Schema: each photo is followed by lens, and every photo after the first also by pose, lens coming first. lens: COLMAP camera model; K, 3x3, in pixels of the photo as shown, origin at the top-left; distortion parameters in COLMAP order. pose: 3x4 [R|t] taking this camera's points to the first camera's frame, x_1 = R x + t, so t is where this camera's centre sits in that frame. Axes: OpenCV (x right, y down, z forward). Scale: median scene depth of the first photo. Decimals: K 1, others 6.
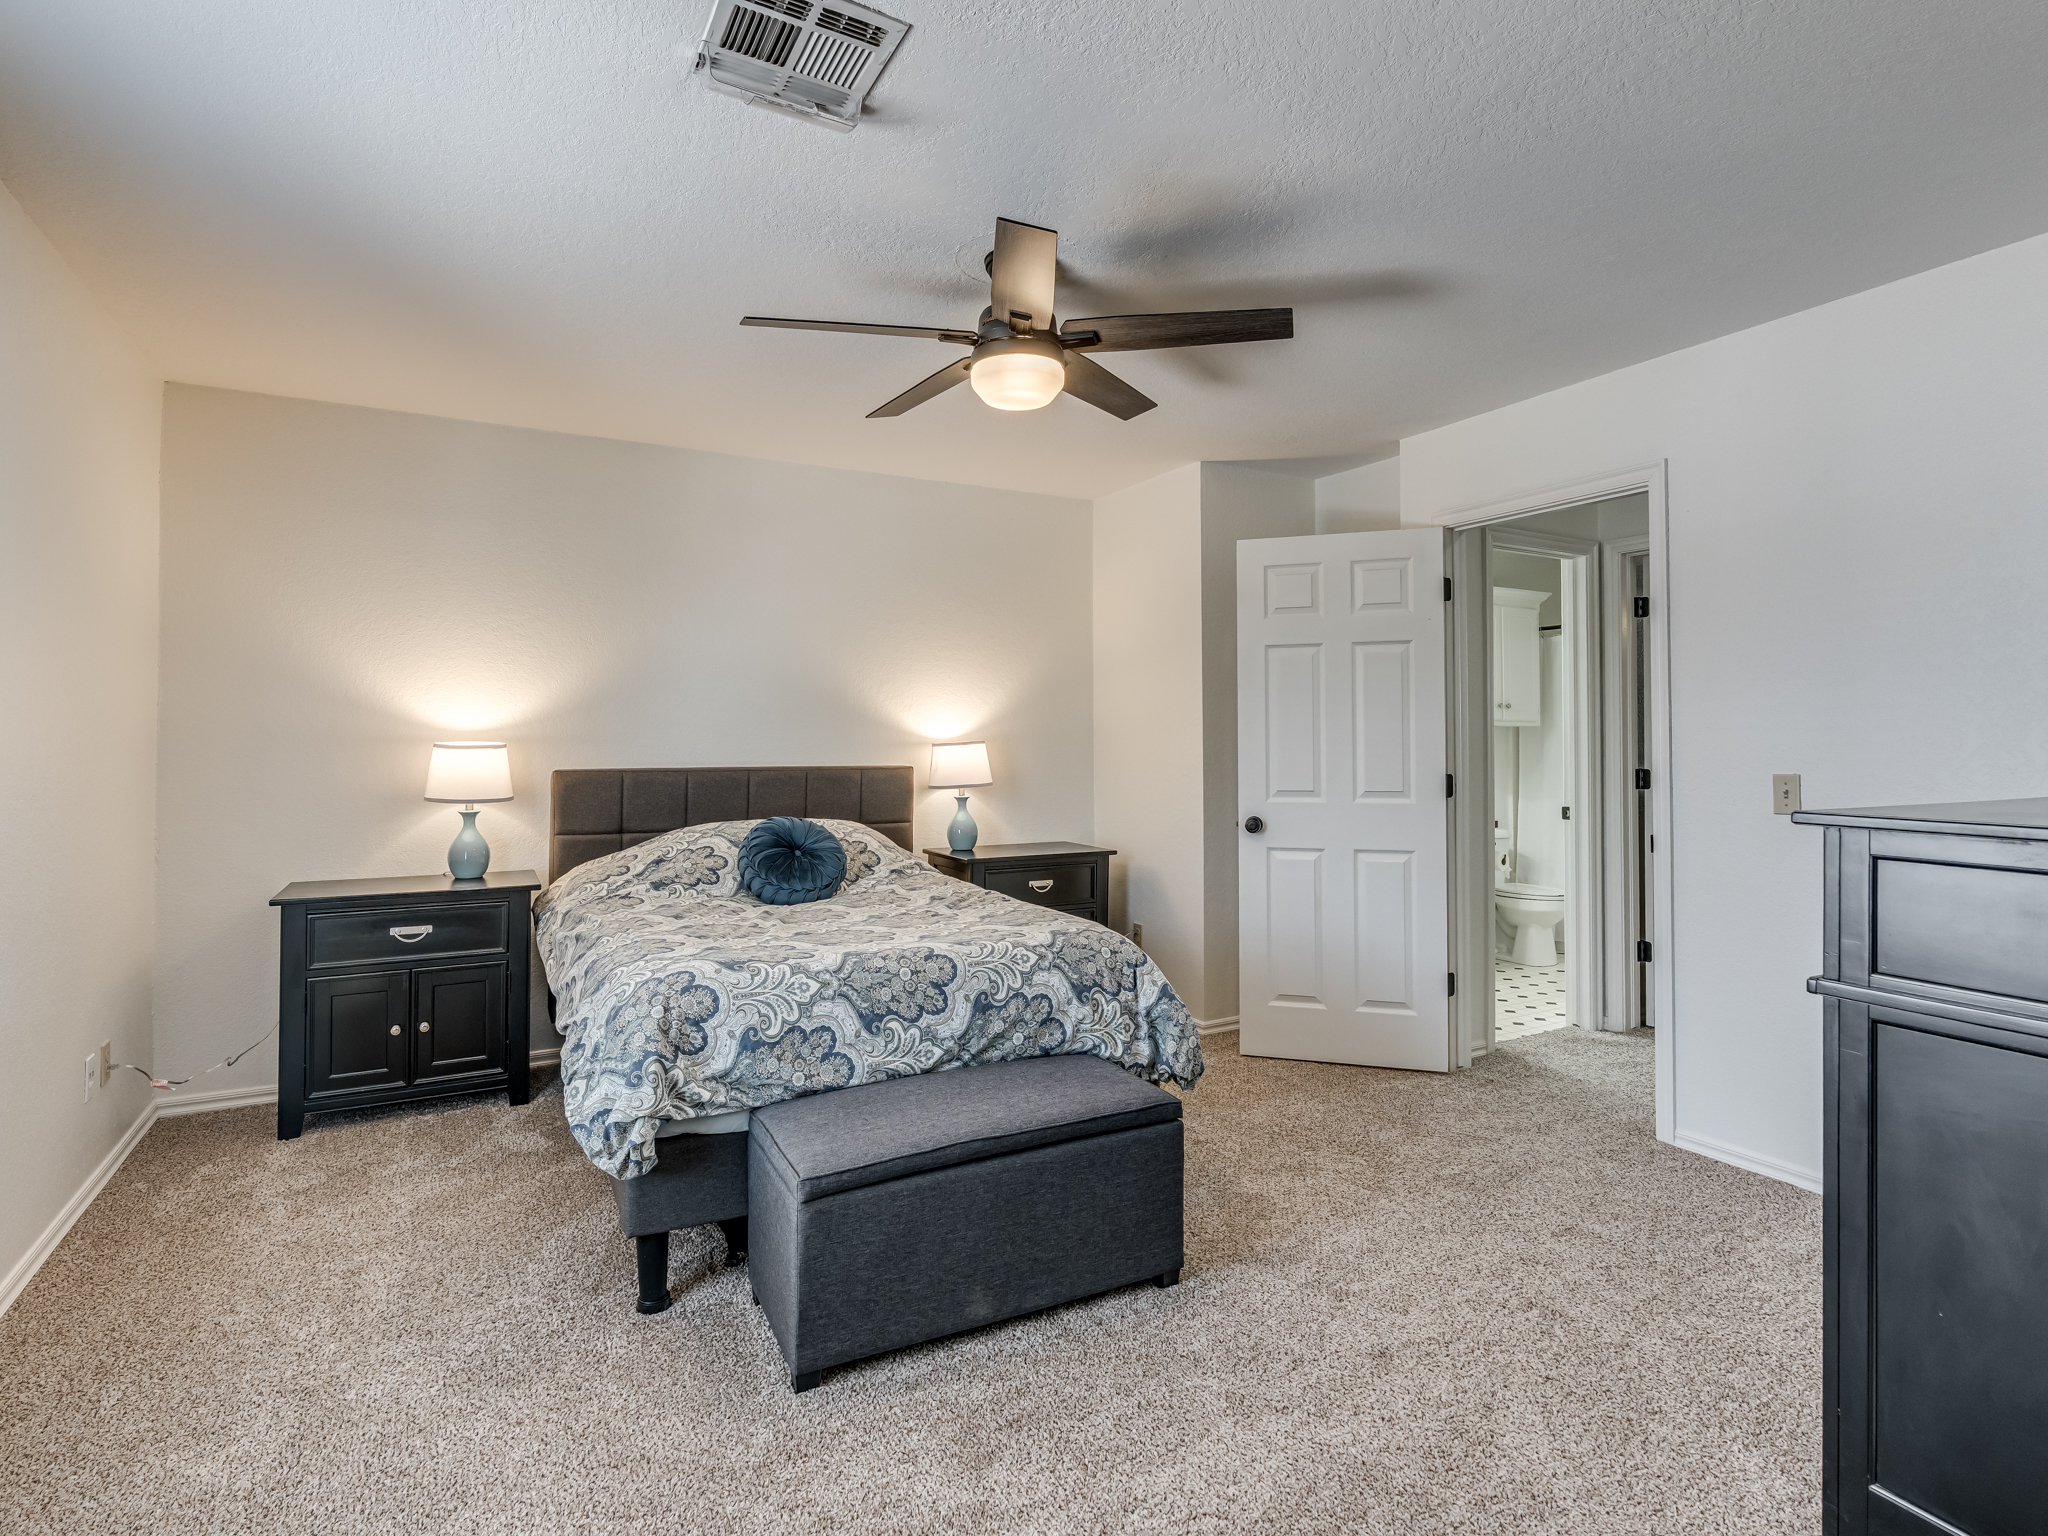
lens RADIAL K [[1037.8, 0, 1027.1], [0, 1037.8, 754.9], [0, 0, 1]] dist [-0.007451, 0.003020]
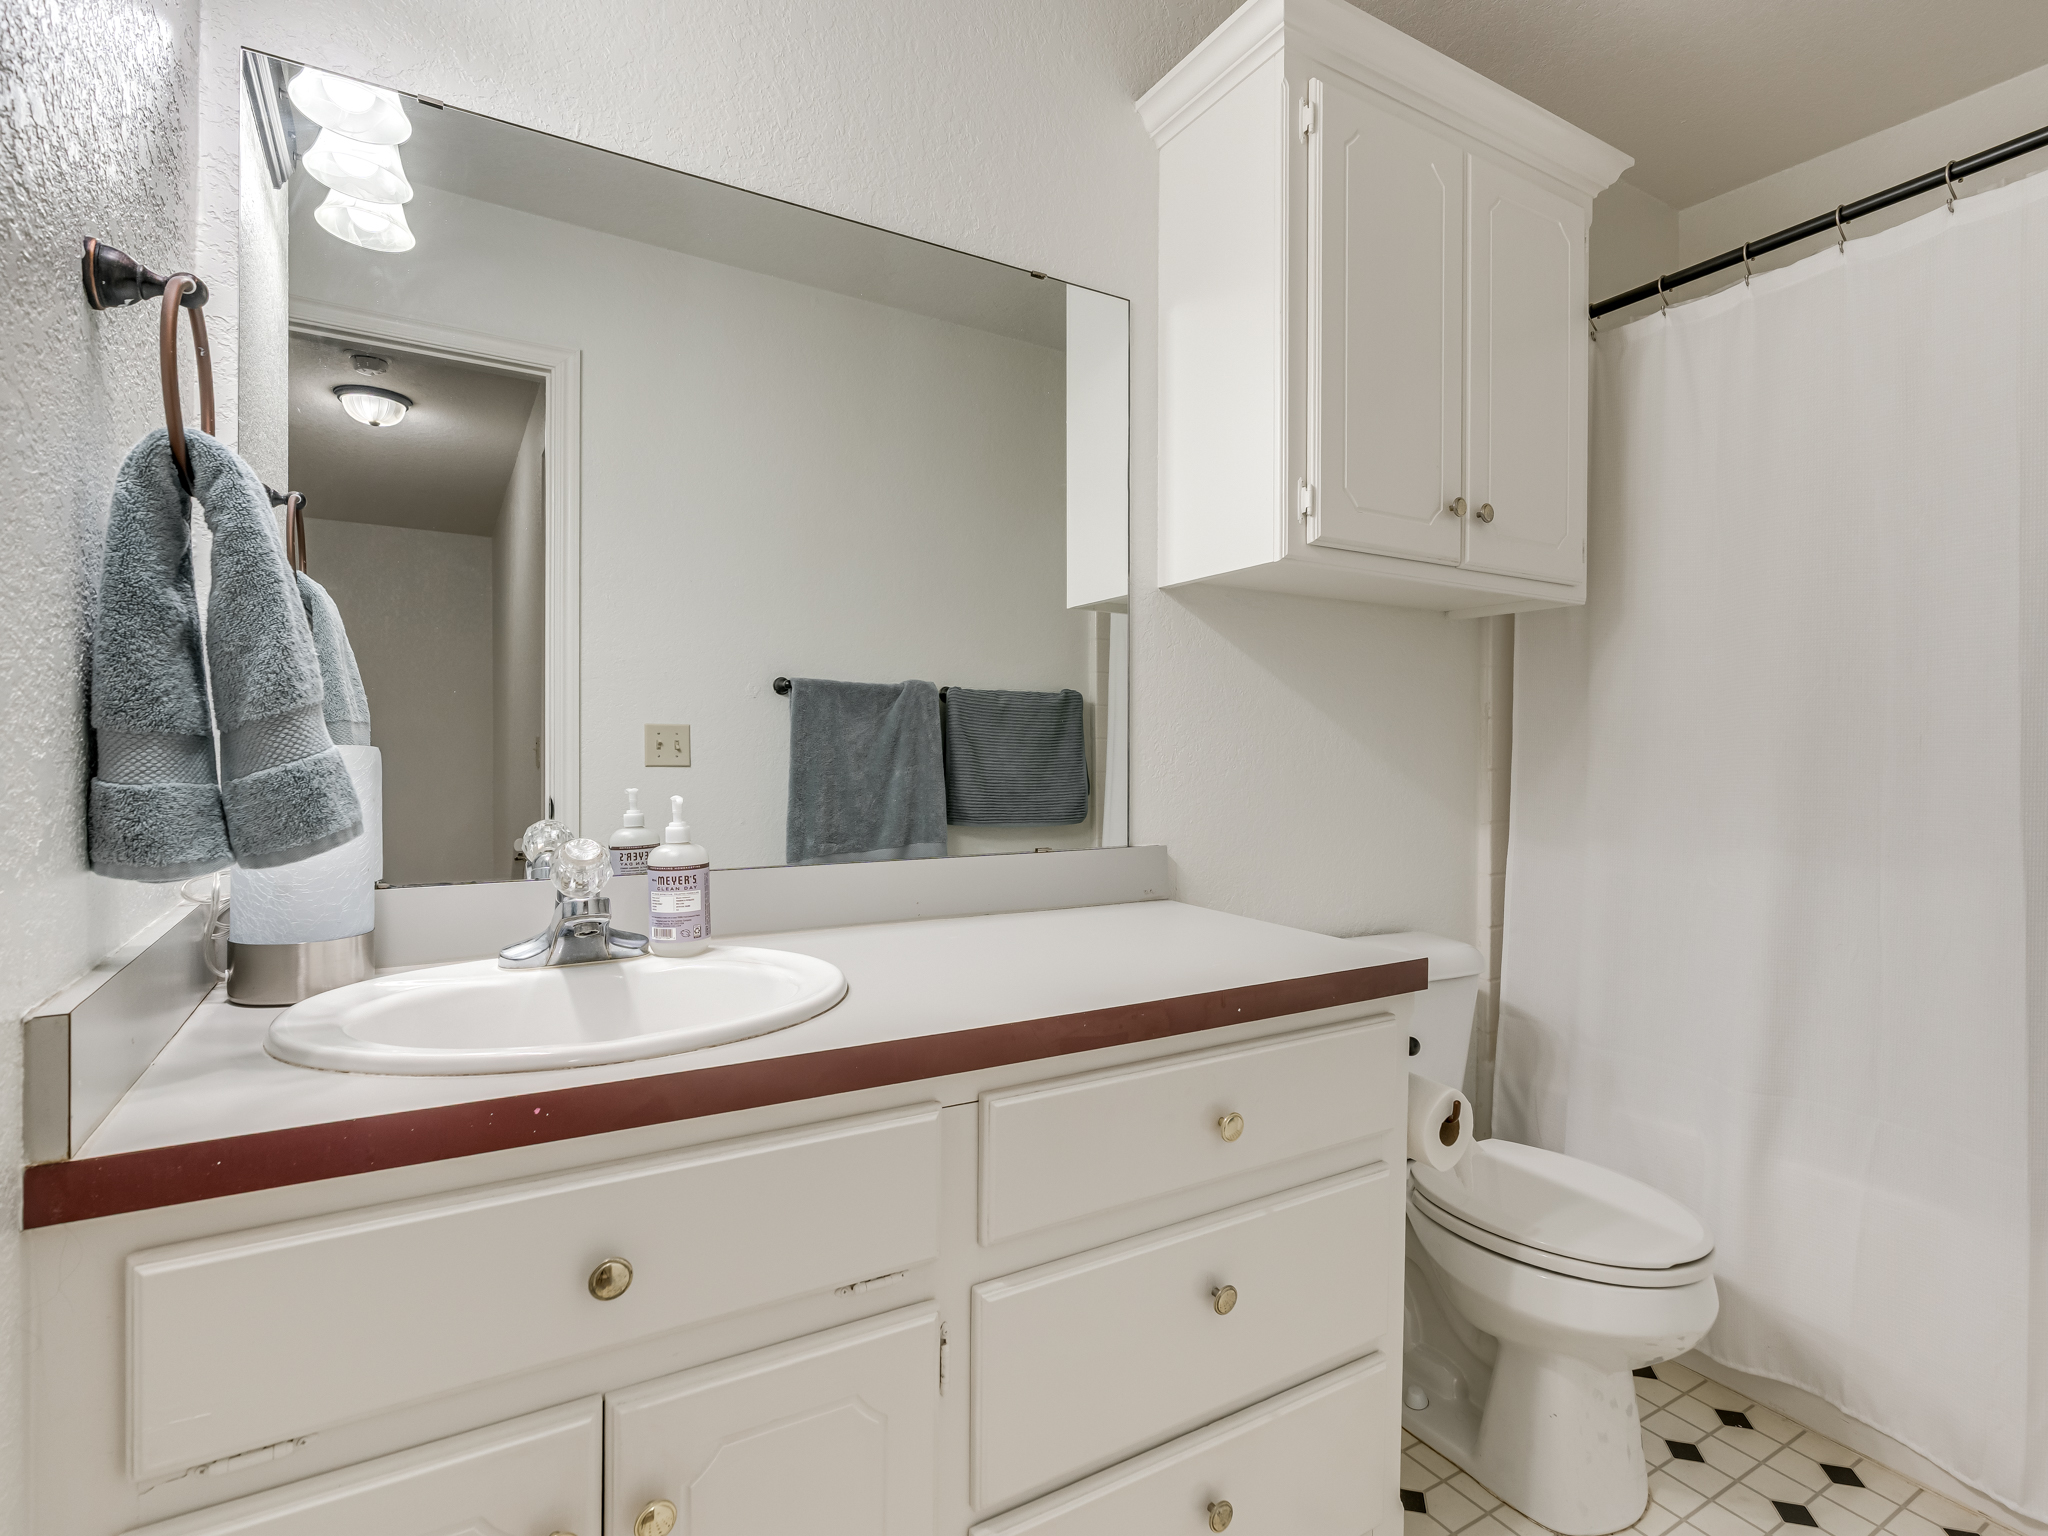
lens RADIAL K [[1037.8, 0, 1024.9], [0, 1037.8, 765.9], [0, 0, 1]] dist [-0.007451, 0.003020]
pose [[0.999716, 0.014884, 0.018588, 0.339376], [-0.015250, 0.999689, 0.019733, 0.015716], [-0.018289, -0.020011, 0.999632, 0.728317]]
